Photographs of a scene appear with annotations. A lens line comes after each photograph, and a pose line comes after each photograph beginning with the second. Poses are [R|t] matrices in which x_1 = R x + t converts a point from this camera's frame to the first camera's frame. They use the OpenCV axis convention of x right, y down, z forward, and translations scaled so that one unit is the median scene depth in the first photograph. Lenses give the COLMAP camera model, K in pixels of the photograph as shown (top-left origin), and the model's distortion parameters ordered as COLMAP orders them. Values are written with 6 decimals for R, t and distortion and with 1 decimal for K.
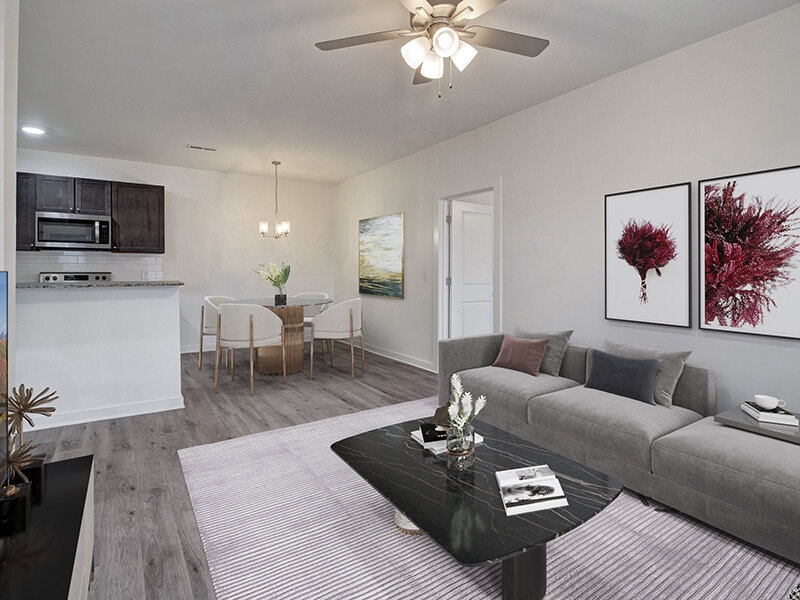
lens RADIAL K [[420.0, 0, 401.4], [0, 420.0, 269.0], [0, 0, 1]] dist [-0.002770, -0.000543]
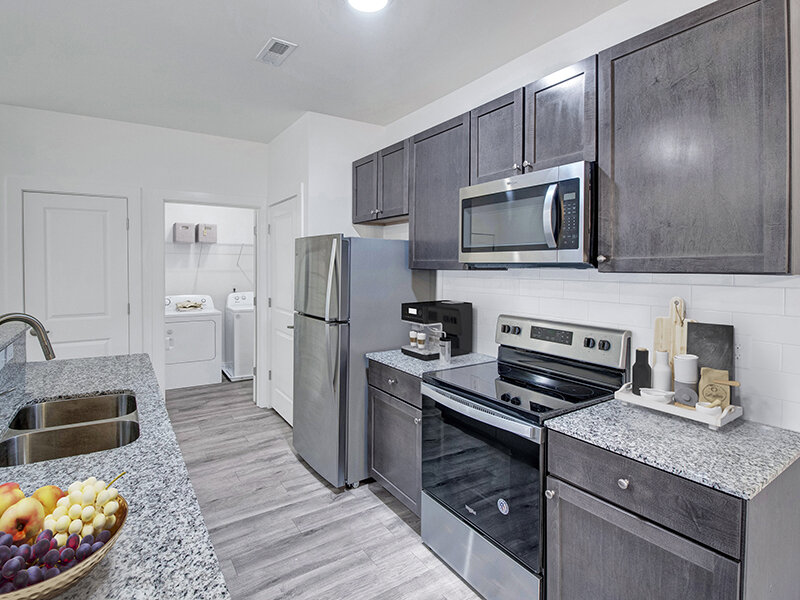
lens RADIAL K [[420.0, 0, 401.4], [0, 420.0, 269.0], [0, 0, 1]] dist [-0.002770, -0.000543]
pose [[-0.001053, 0.006746, -0.999977, -0.366269], [0.004110, 0.999969, 0.006742, -0.045535], [0.999991, -0.004103, -0.001081, 0.845870]]
